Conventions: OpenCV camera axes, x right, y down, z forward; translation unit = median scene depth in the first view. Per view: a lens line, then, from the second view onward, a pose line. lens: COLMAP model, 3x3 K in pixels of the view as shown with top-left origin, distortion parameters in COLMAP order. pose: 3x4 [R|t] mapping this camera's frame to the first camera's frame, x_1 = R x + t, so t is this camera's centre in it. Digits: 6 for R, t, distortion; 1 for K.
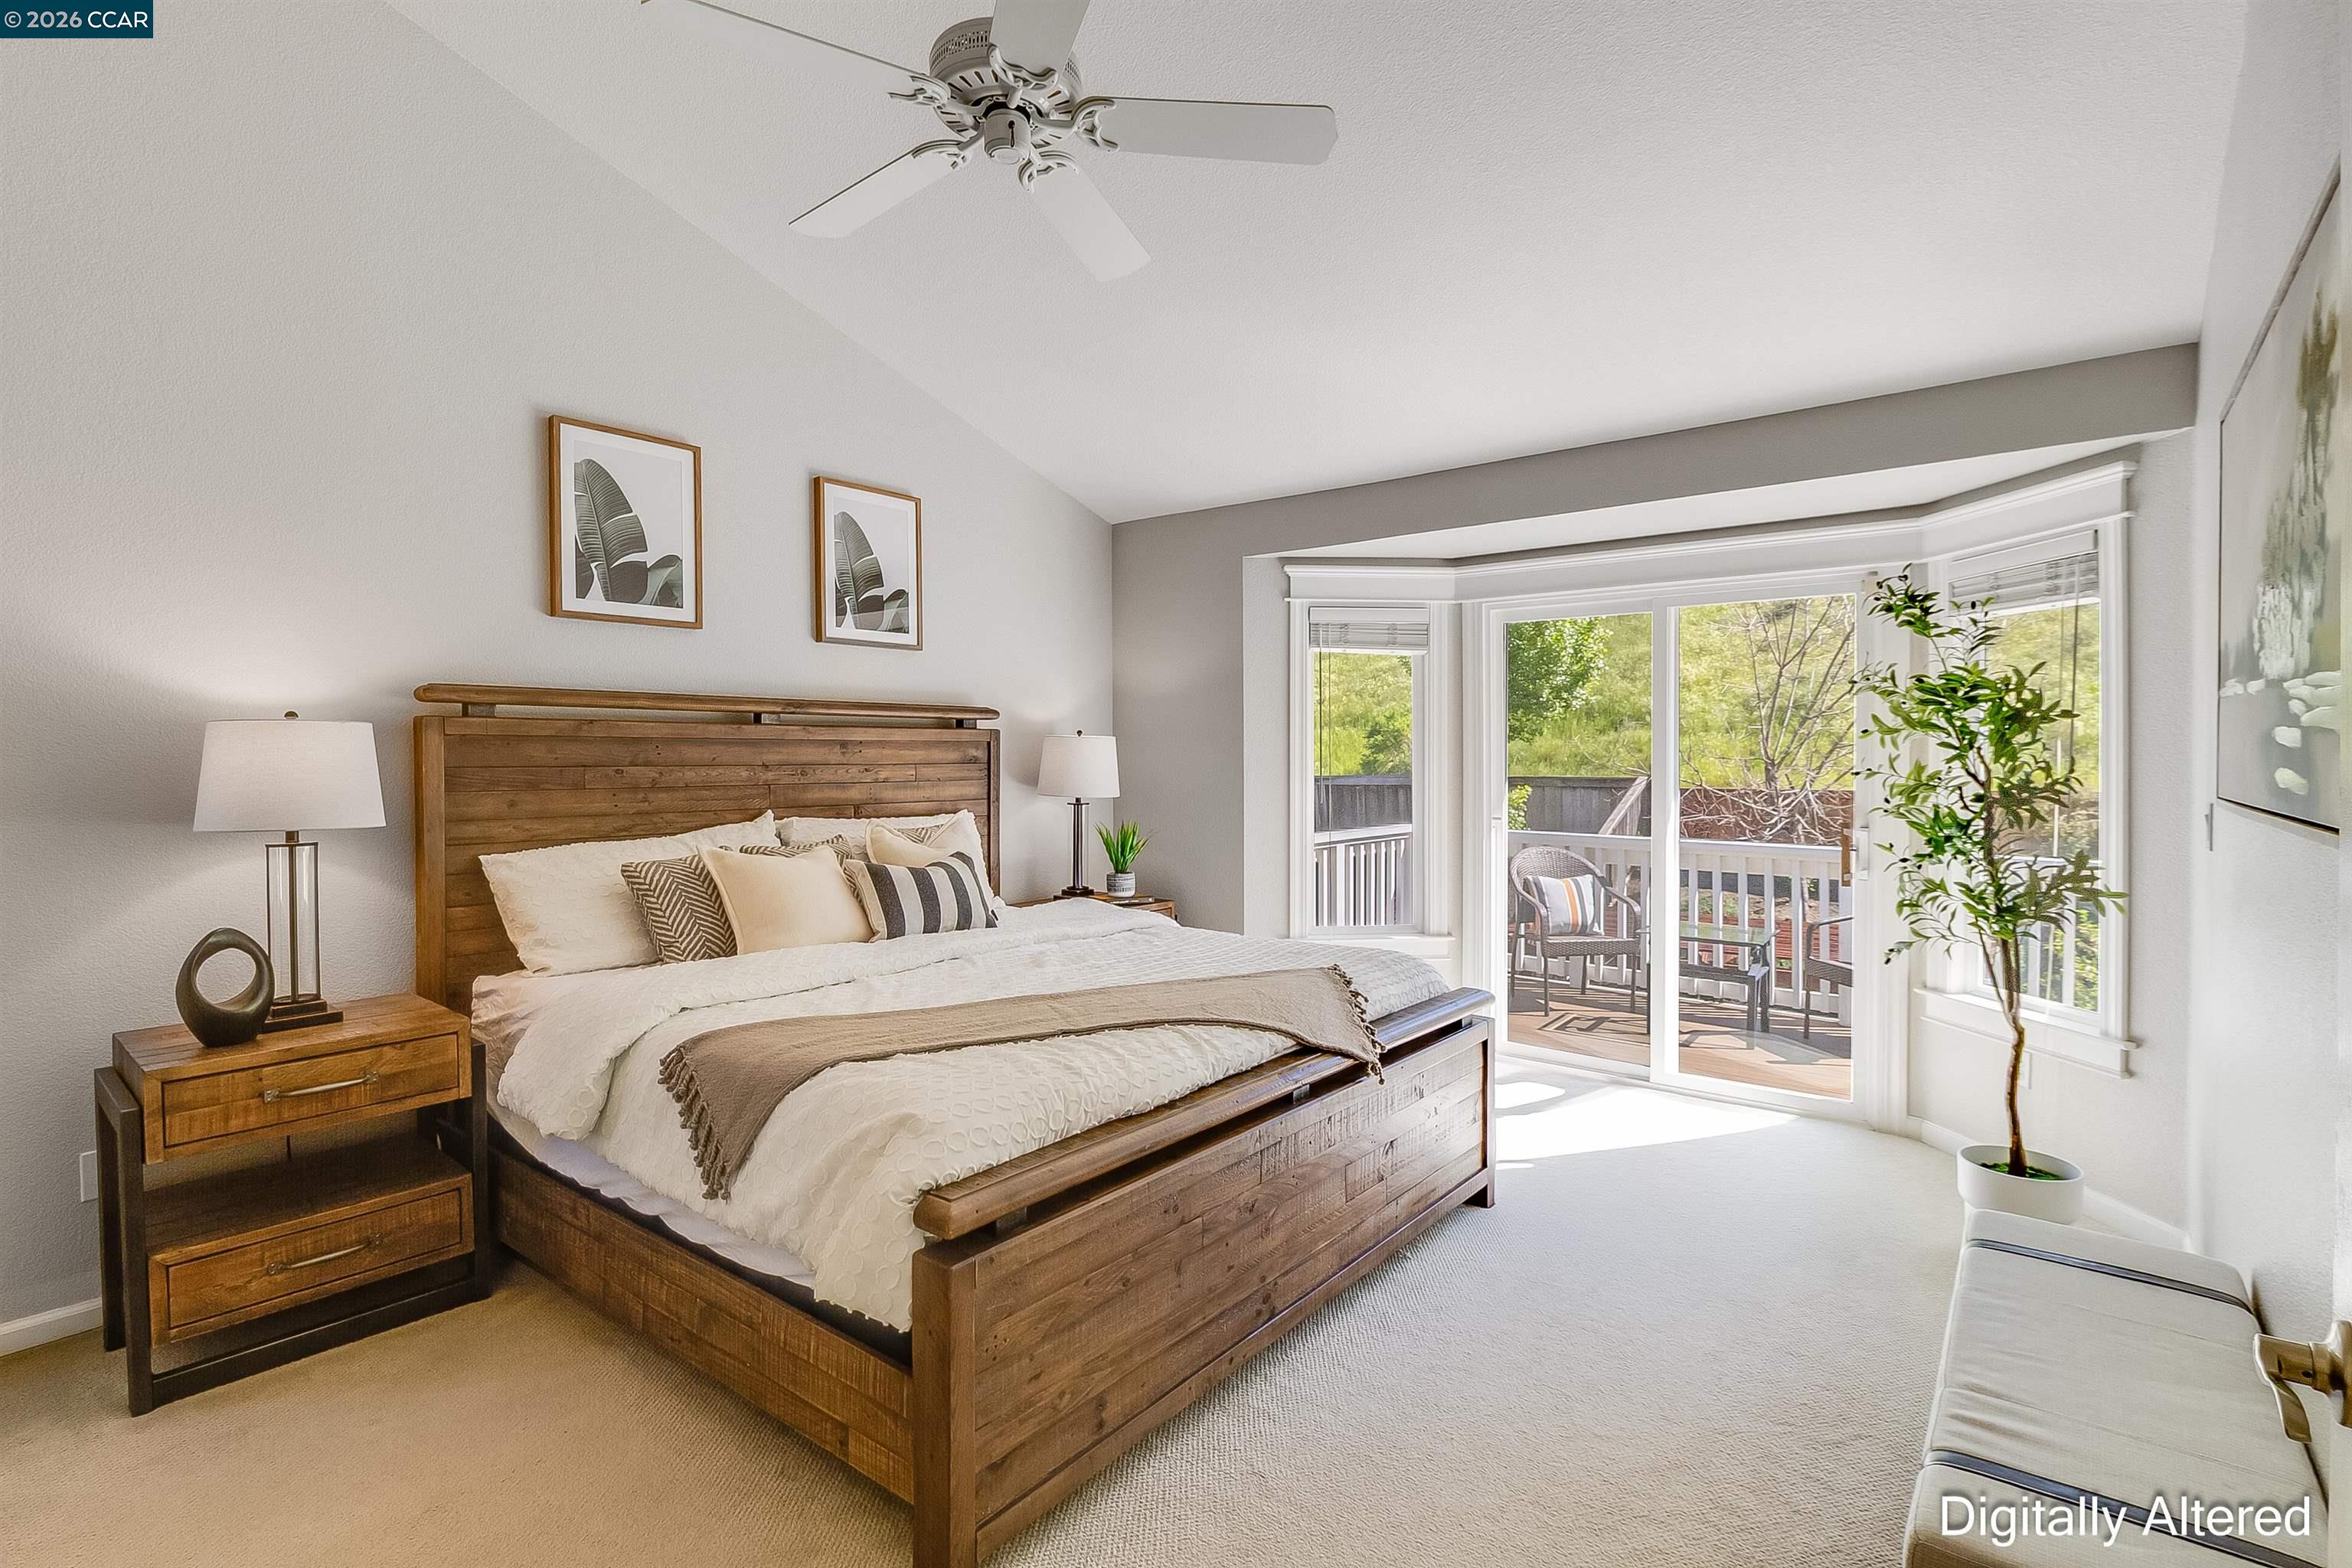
lens RADIAL K [[1119.9, 0, 1215.1], [0, 1119.9, 772.2], [0, 0, 1]] dist [0.001894, -0.000122]
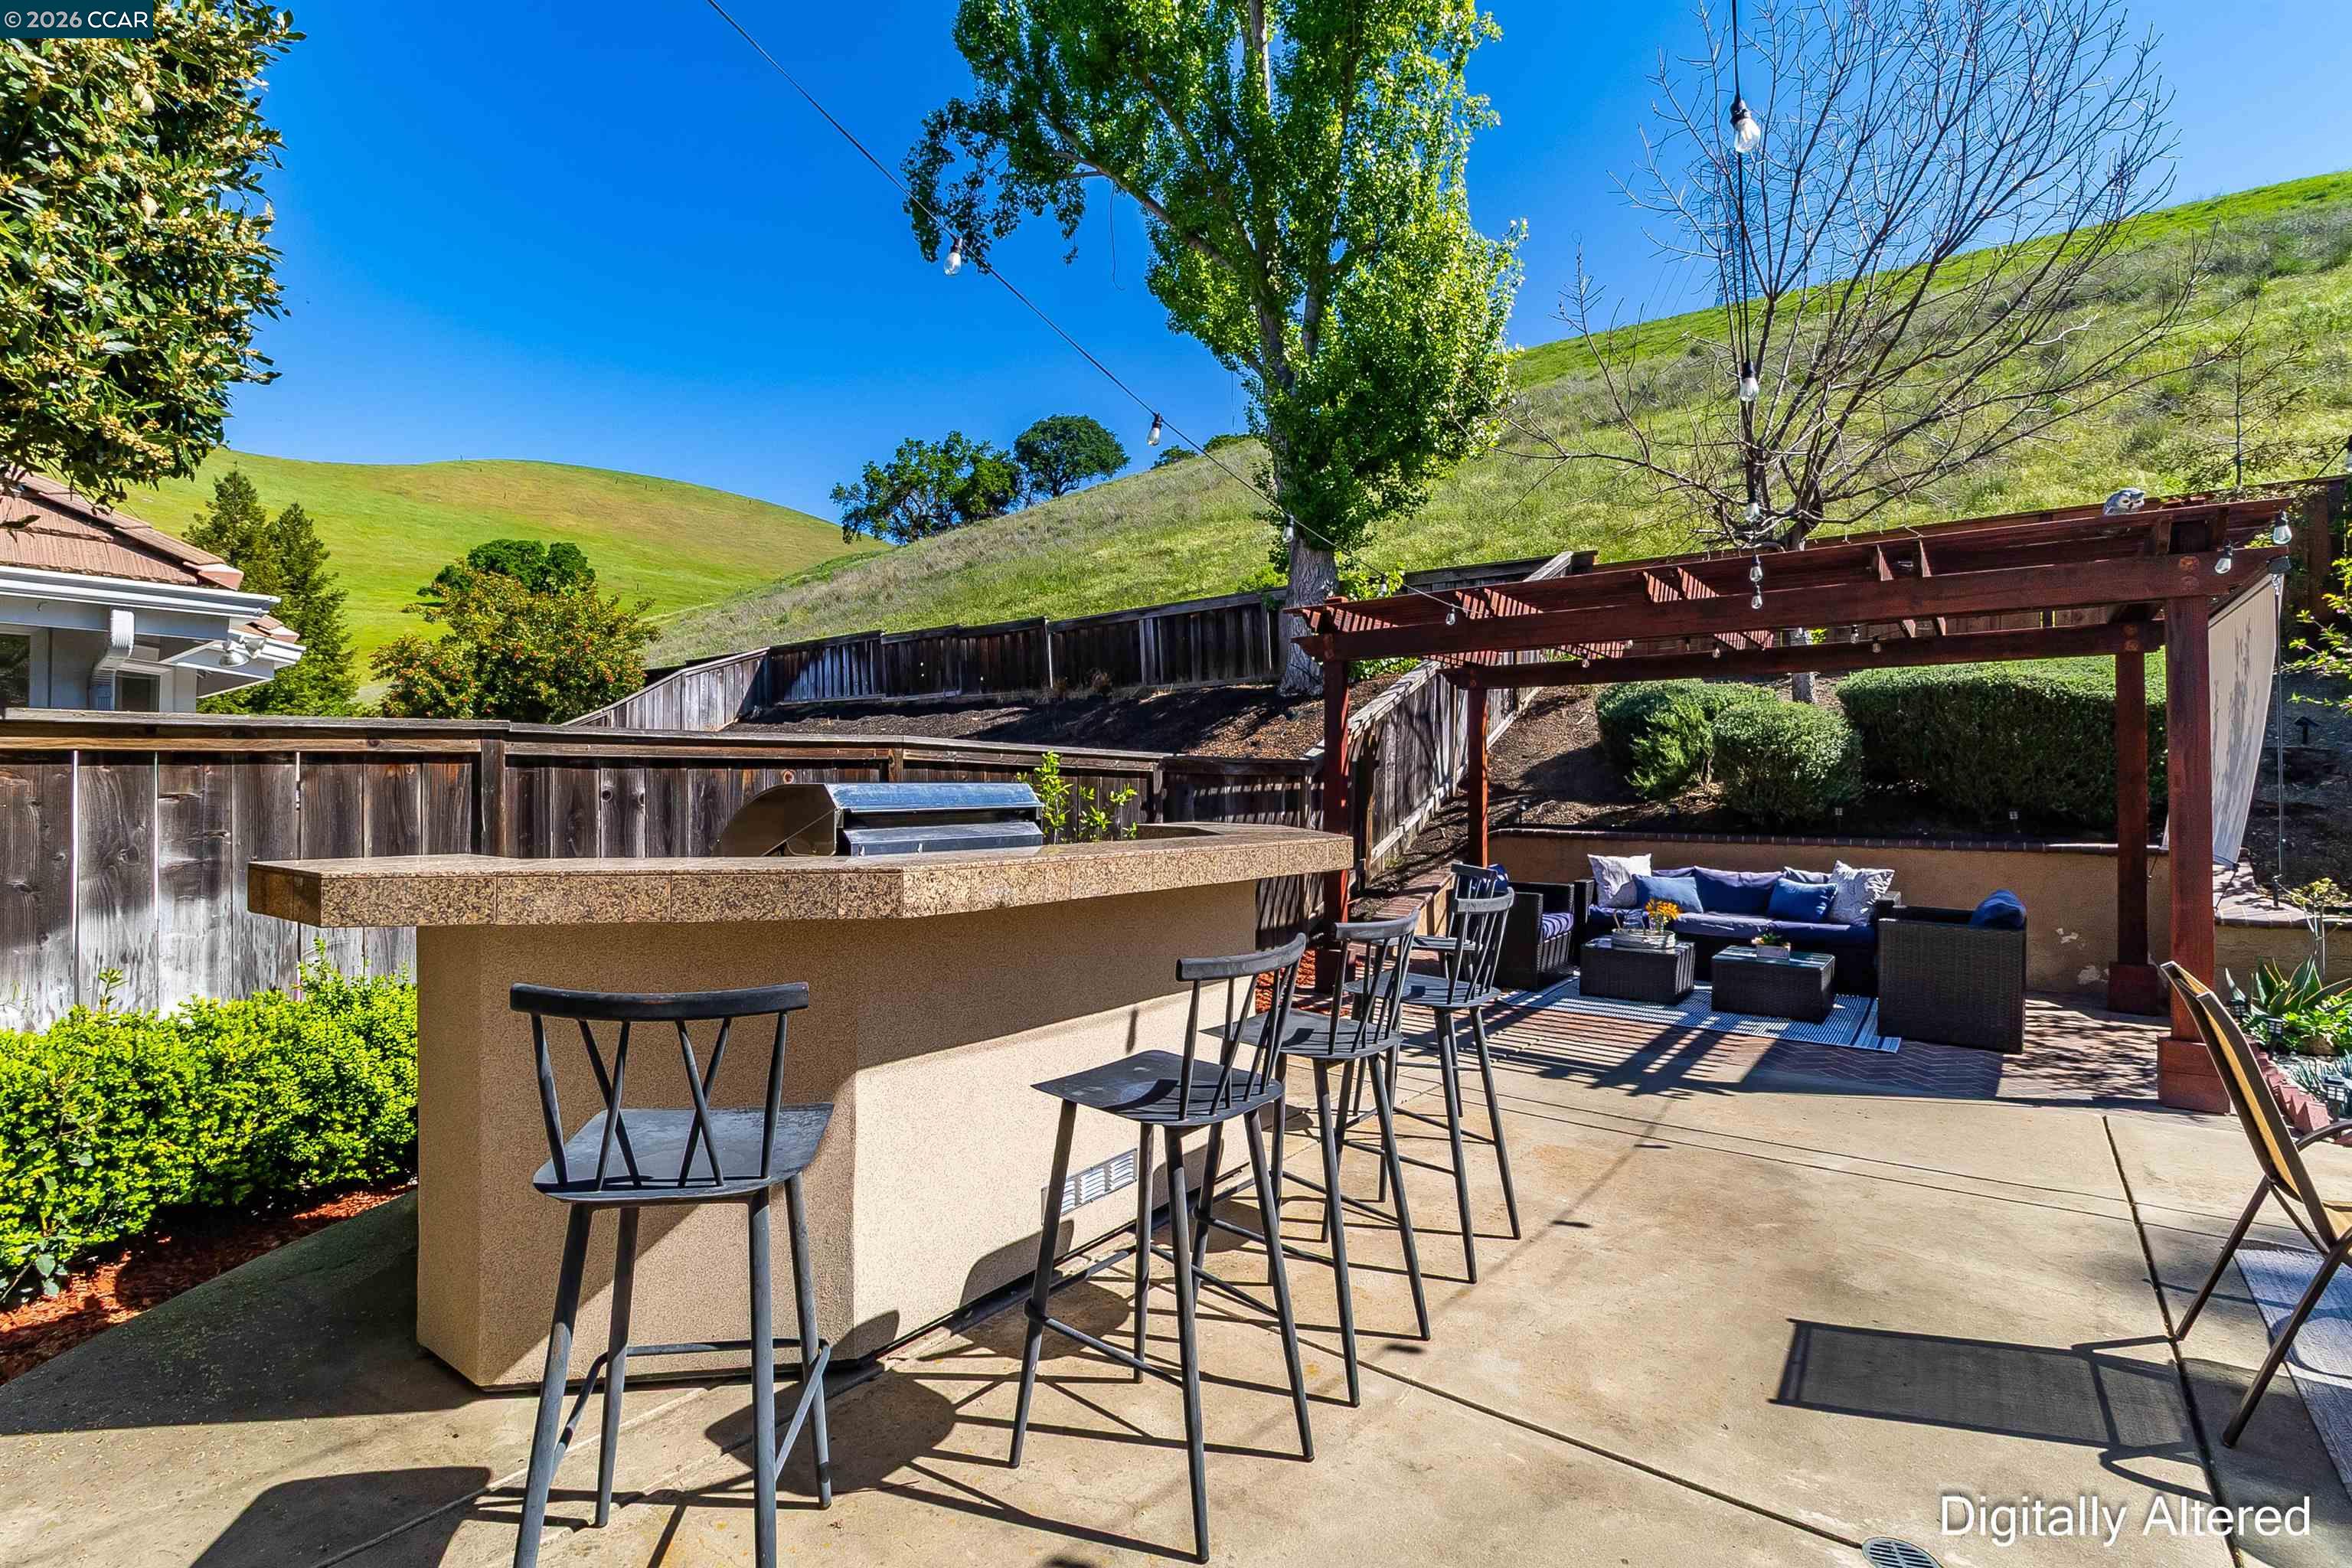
lens RADIAL K [[1094.9, 0, 1175.1], [0, 1094.9, 775.6], [0, 0, 1]] dist [-0.005761, -0.001159]
pose [[0.999913, 0.012938, -0.002535, 0.667801], [-0.012993, 0.999649, -0.023069, 0.793227], [0.002235, 0.023100, 0.999731, 1.522675]]
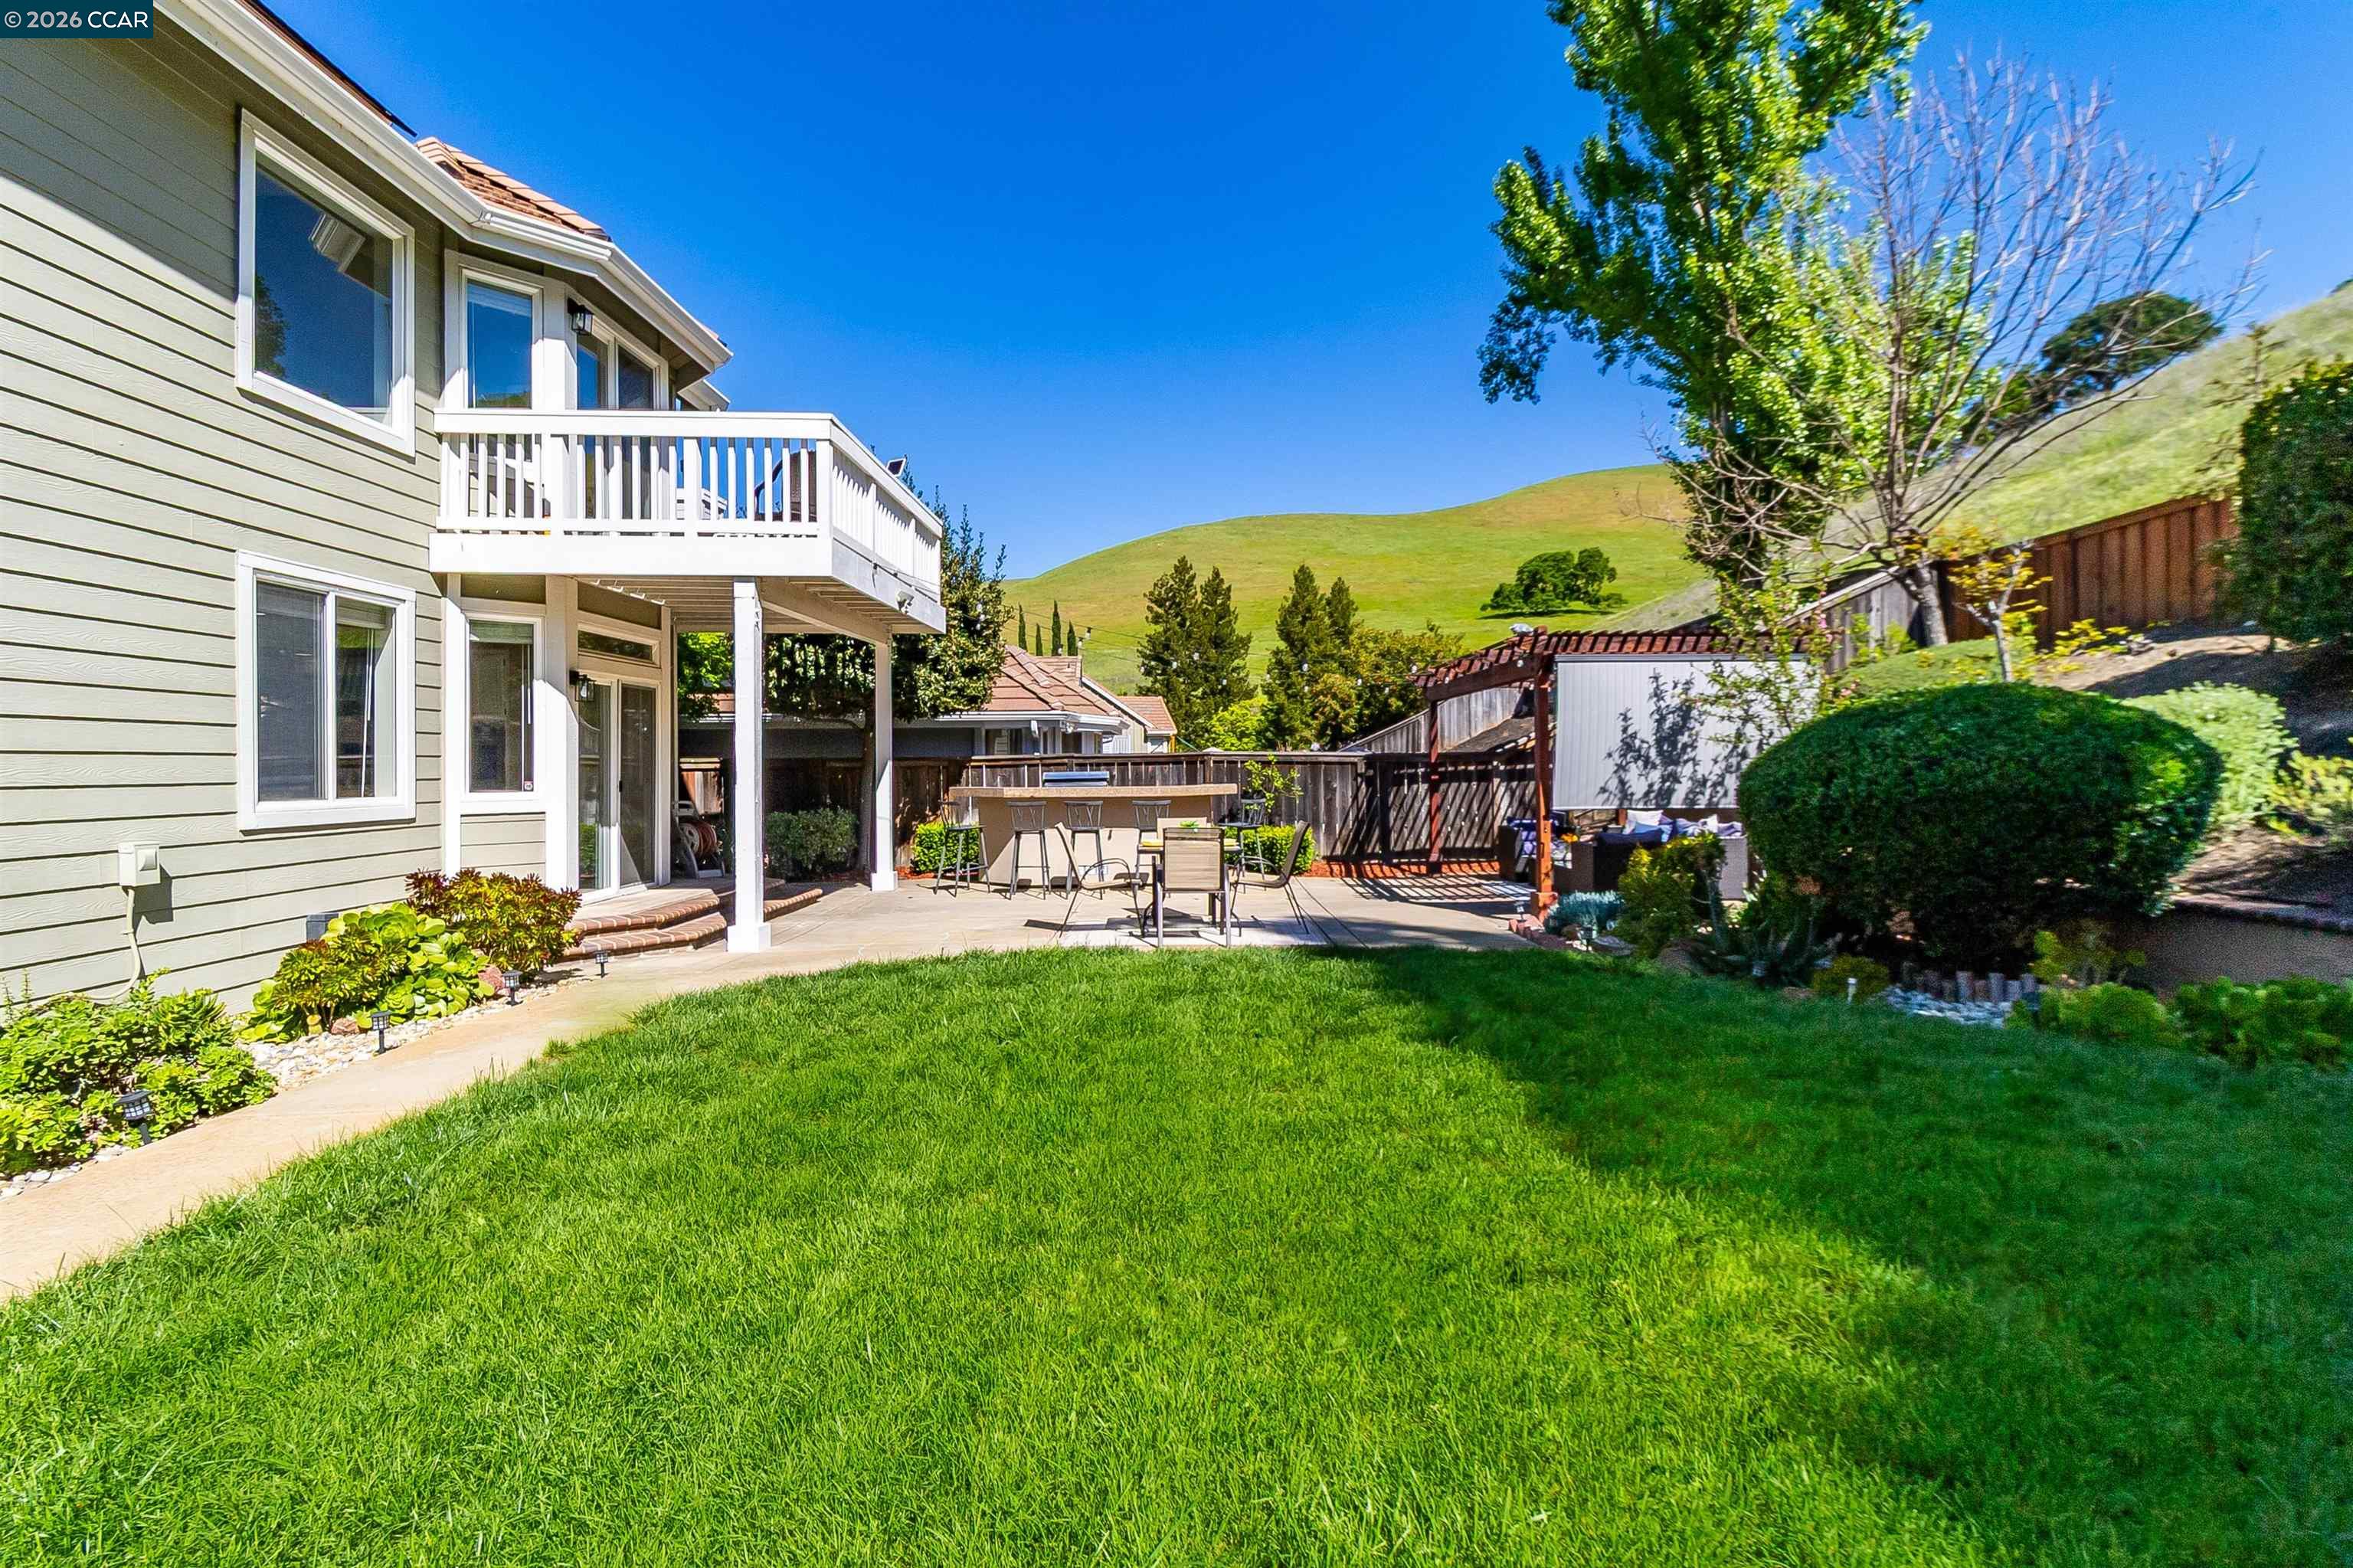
lens RADIAL K [[1103.5, 0, 1228.5], [0, 1103.5, 768.6], [0, 0, 1]] dist [-0.001198, -0.001292]
pose [[0.642621, 0.003957, -0.766174, 3.187742], [-0.004295, 0.999990, 0.001563, 0.759831], [0.766172, 0.002286, 0.642631, 0.598423]]
